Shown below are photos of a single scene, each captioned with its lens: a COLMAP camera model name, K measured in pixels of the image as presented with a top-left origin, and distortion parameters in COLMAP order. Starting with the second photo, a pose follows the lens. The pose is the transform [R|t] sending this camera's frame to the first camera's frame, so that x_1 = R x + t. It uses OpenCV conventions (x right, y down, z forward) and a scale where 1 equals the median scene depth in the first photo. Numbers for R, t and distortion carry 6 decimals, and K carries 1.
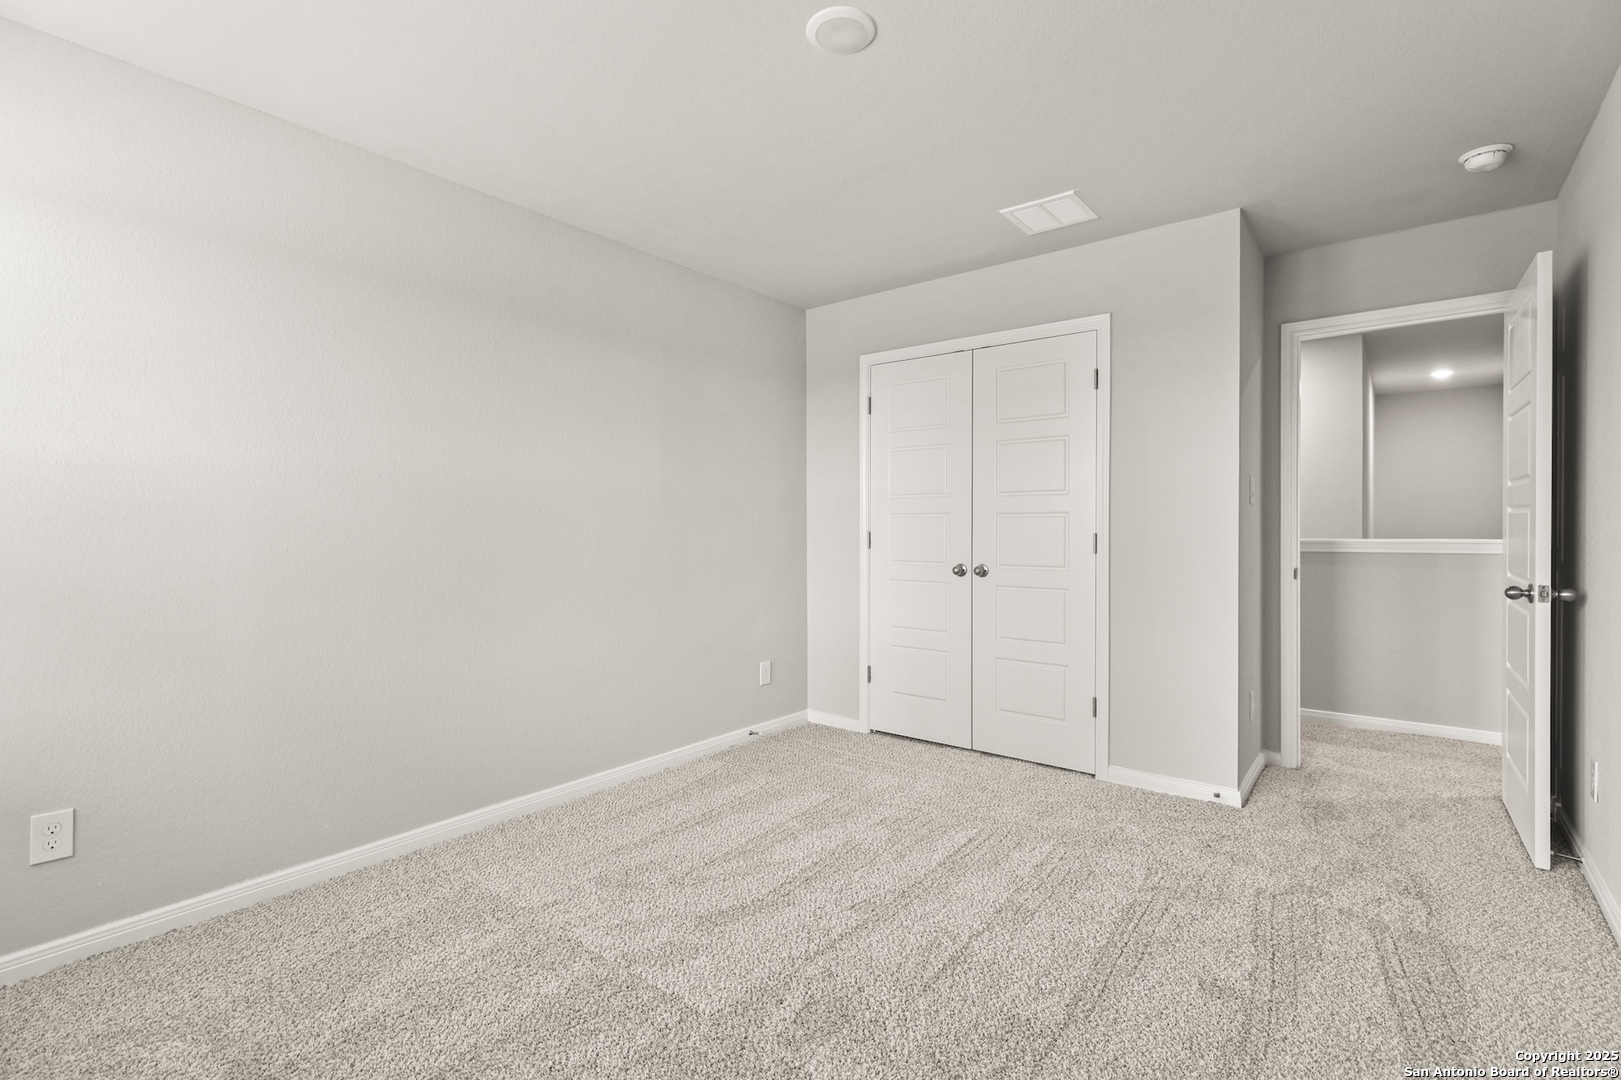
lens RADIAL K [[749.2, 0, 810.1], [0, 749.2, 536.5], [0, 0, 1]] dist [-0.000088, 0.000212]
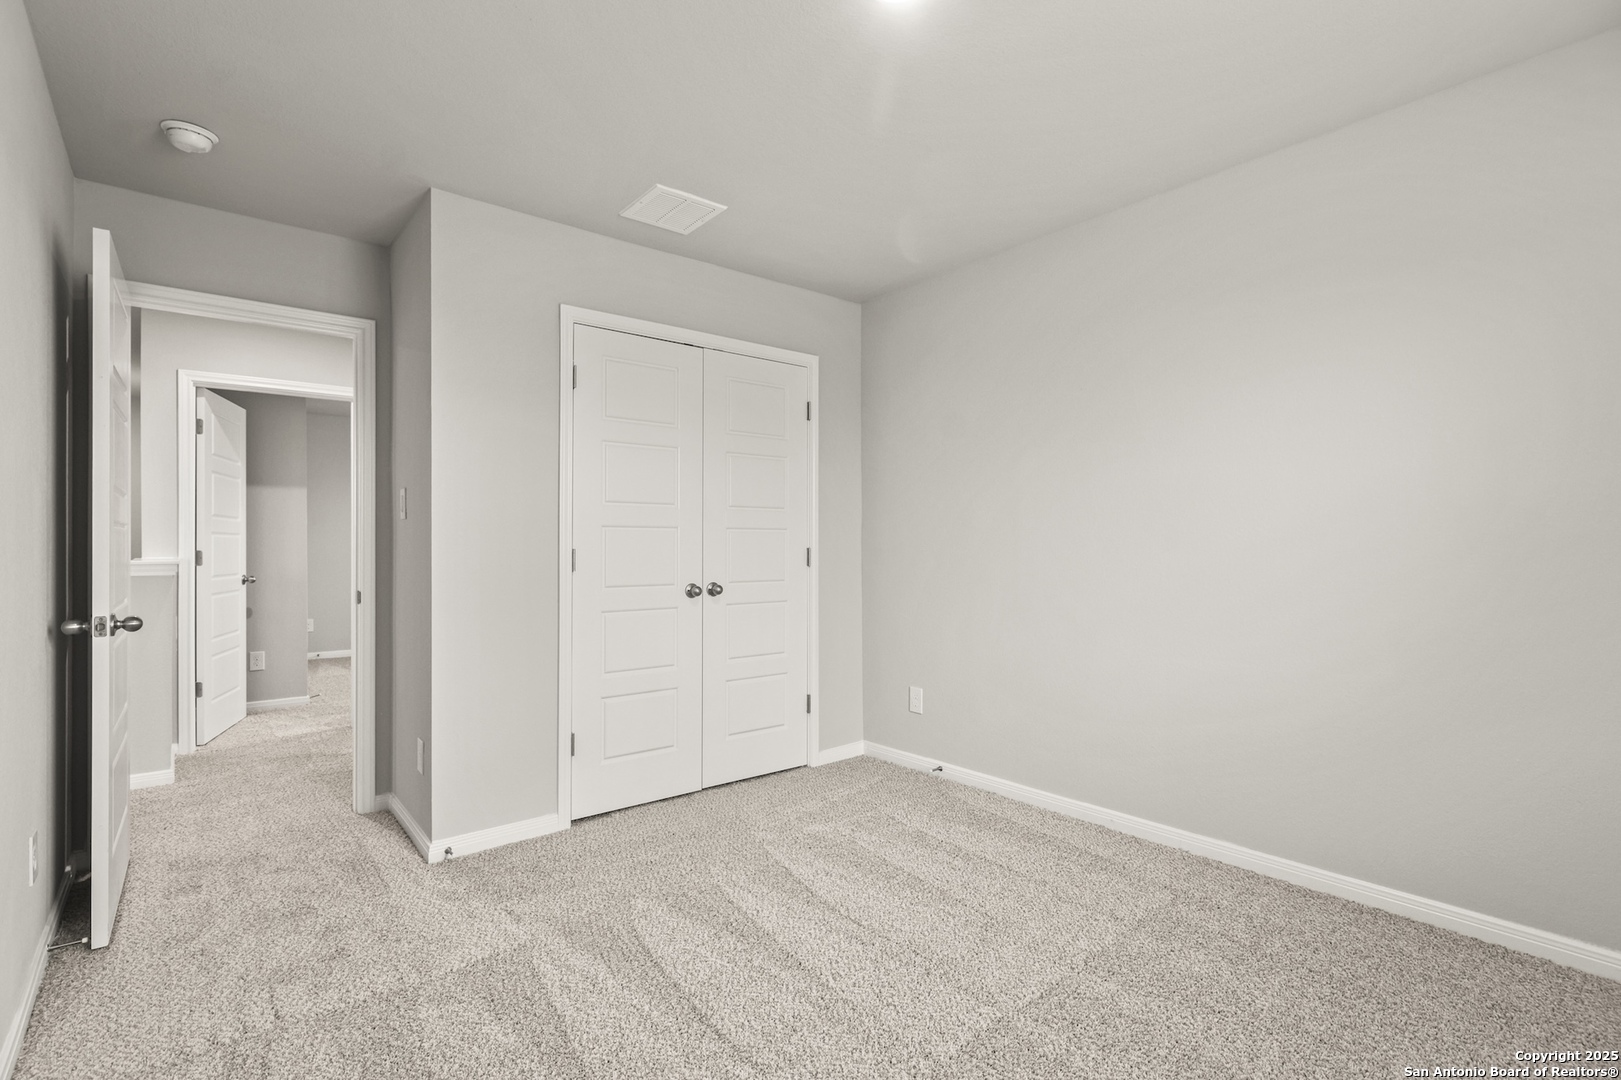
lens RADIAL K [[749.2, 0, 810.1], [0, 749.2, 536.5], [0, 0, 1]] dist [-0.000088, 0.000212]
pose [[0.223718, 0.011573, 0.974585, -0.642538], [0.013056, 0.999804, -0.014869, -0.003877], [-0.974566, 0.016051, 0.223523, 0.675431]]
